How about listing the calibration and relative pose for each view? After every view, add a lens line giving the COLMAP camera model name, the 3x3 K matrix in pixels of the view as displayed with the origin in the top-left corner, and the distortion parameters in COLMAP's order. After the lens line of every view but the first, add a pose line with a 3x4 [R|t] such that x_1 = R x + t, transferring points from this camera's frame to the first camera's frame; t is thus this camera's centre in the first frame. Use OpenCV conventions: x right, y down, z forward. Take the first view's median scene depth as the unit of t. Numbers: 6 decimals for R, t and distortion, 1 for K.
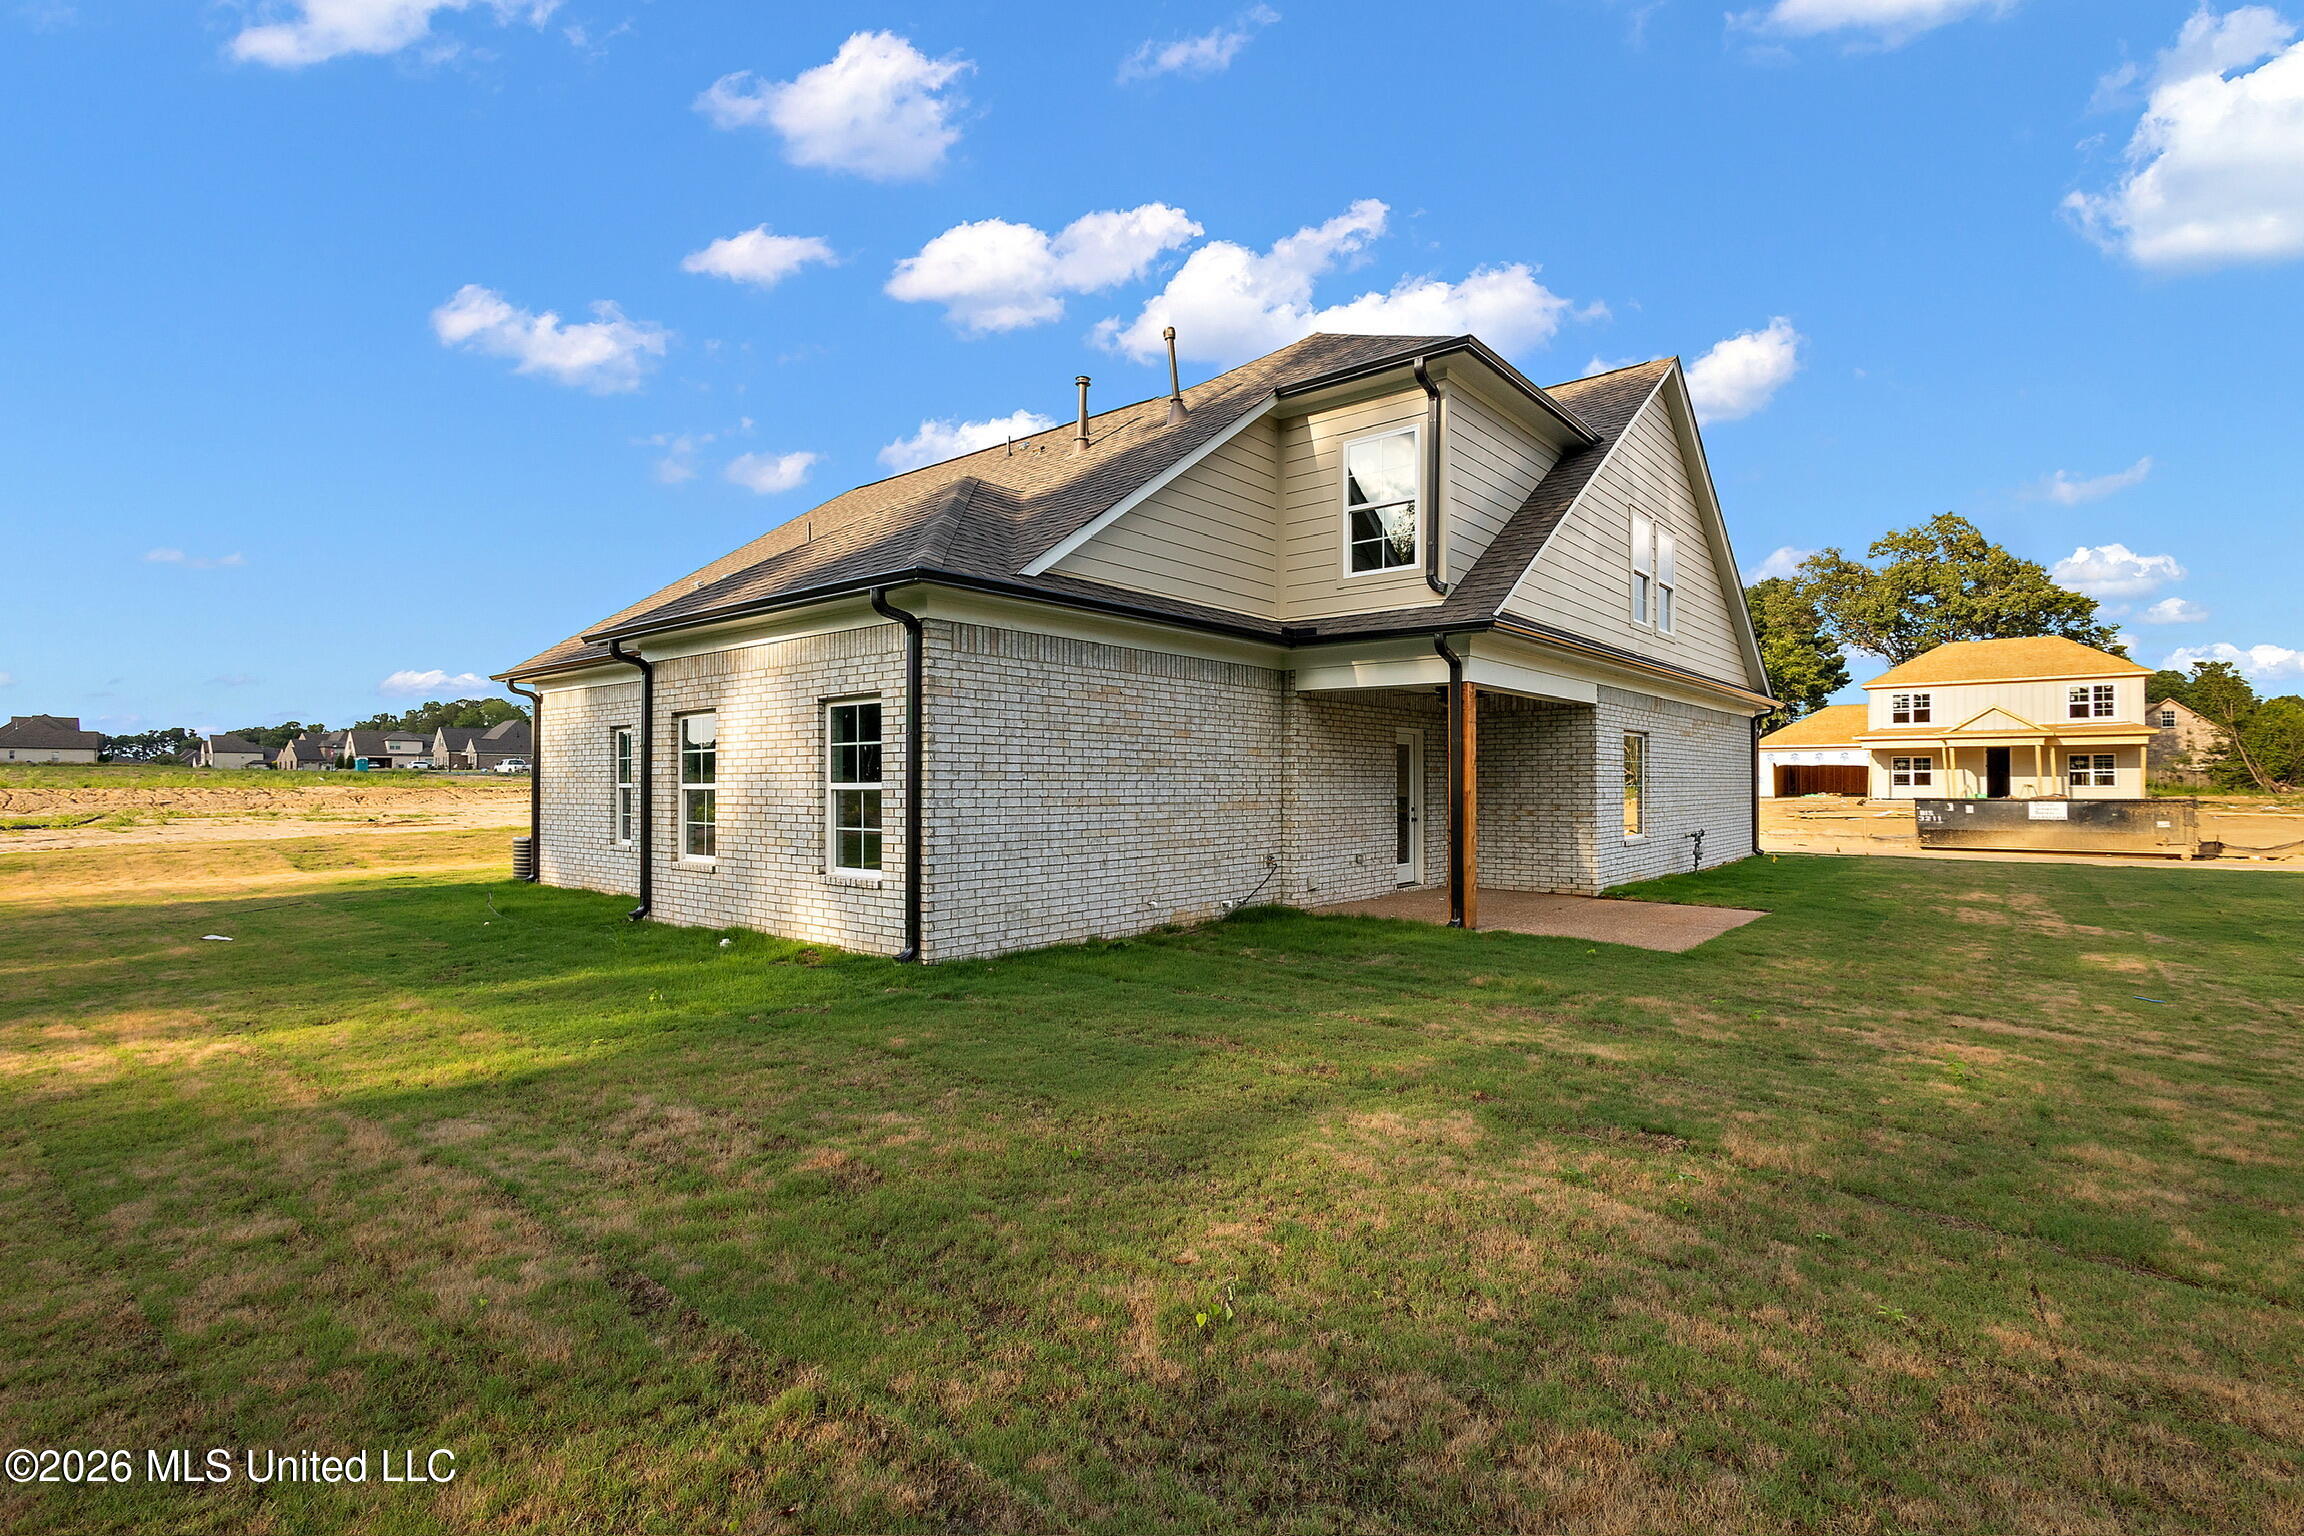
lens RADIAL K [[1071.7, 0, 1145.2], [0, 1071.7, 812.1], [0, 0, 1]] dist [0.004173, -0.001174]
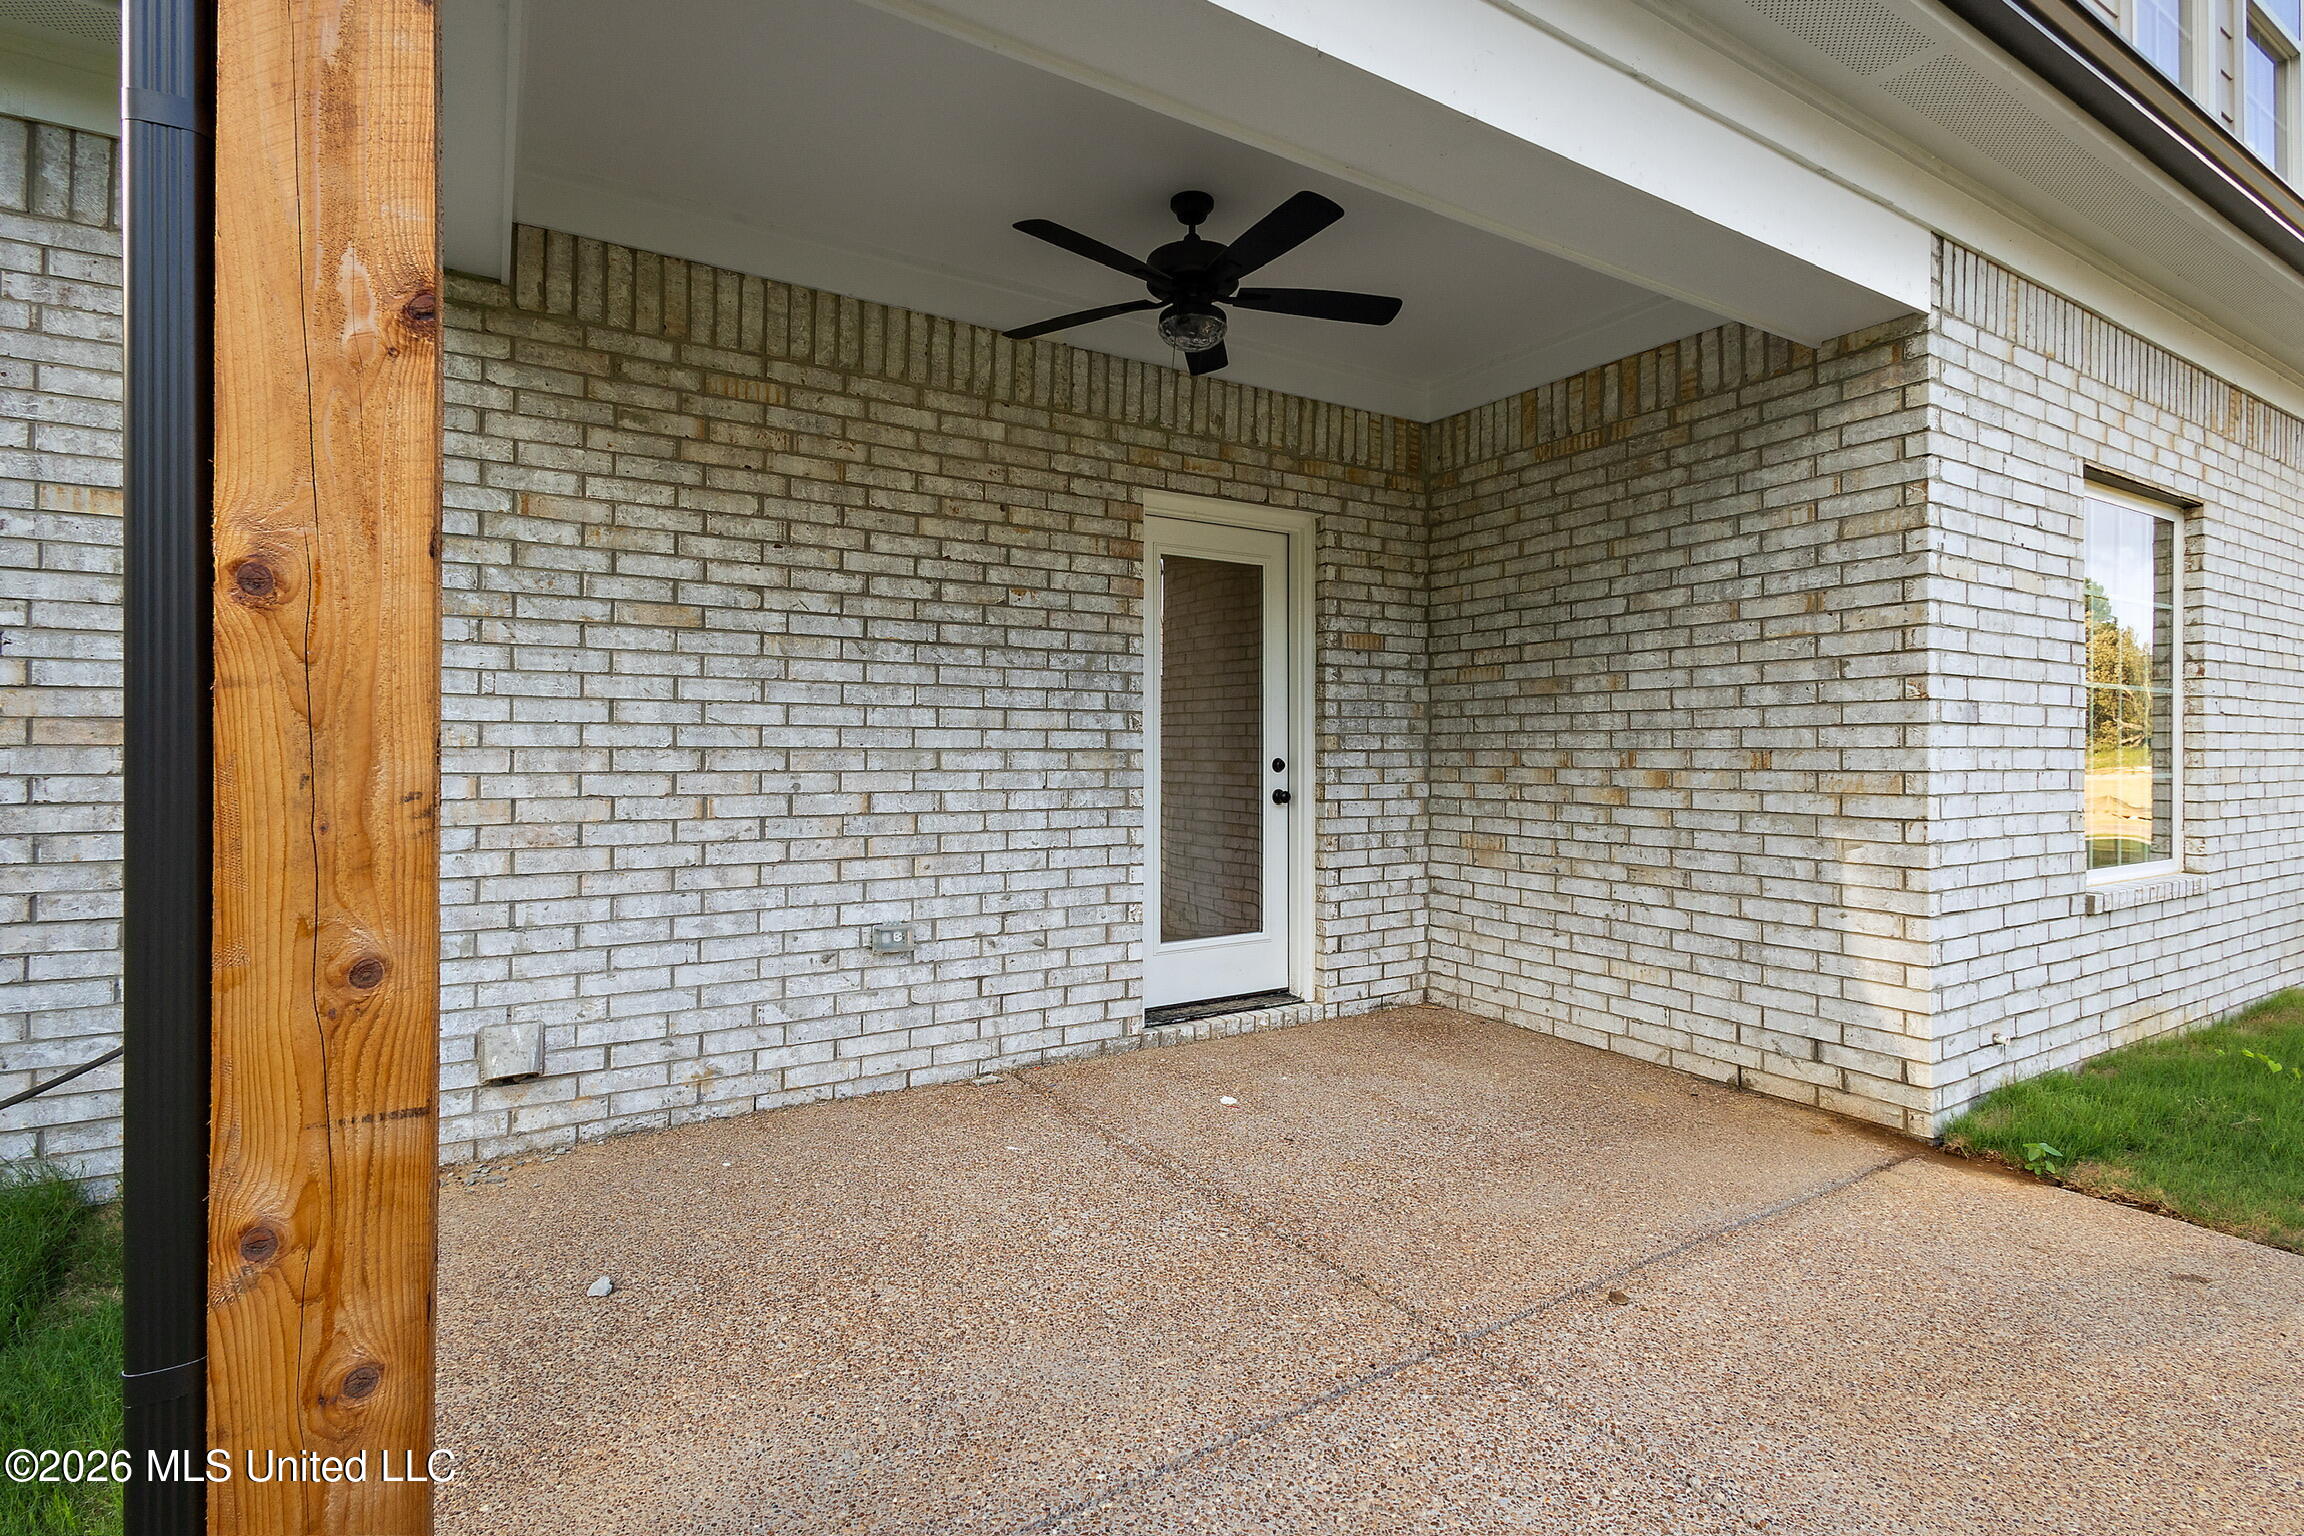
lens RADIAL K [[1078.4, 0, 1151.5], [0, 1078.4, 768.7], [0, 0, 1]] dist [0.003294, 0.000279]
pose [[0.948730, 0.007700, -0.315993, 0.327622], [-0.009071, 0.999955, -0.002867, -0.000116], [0.315956, 0.005586, 0.948757, 0.706818]]
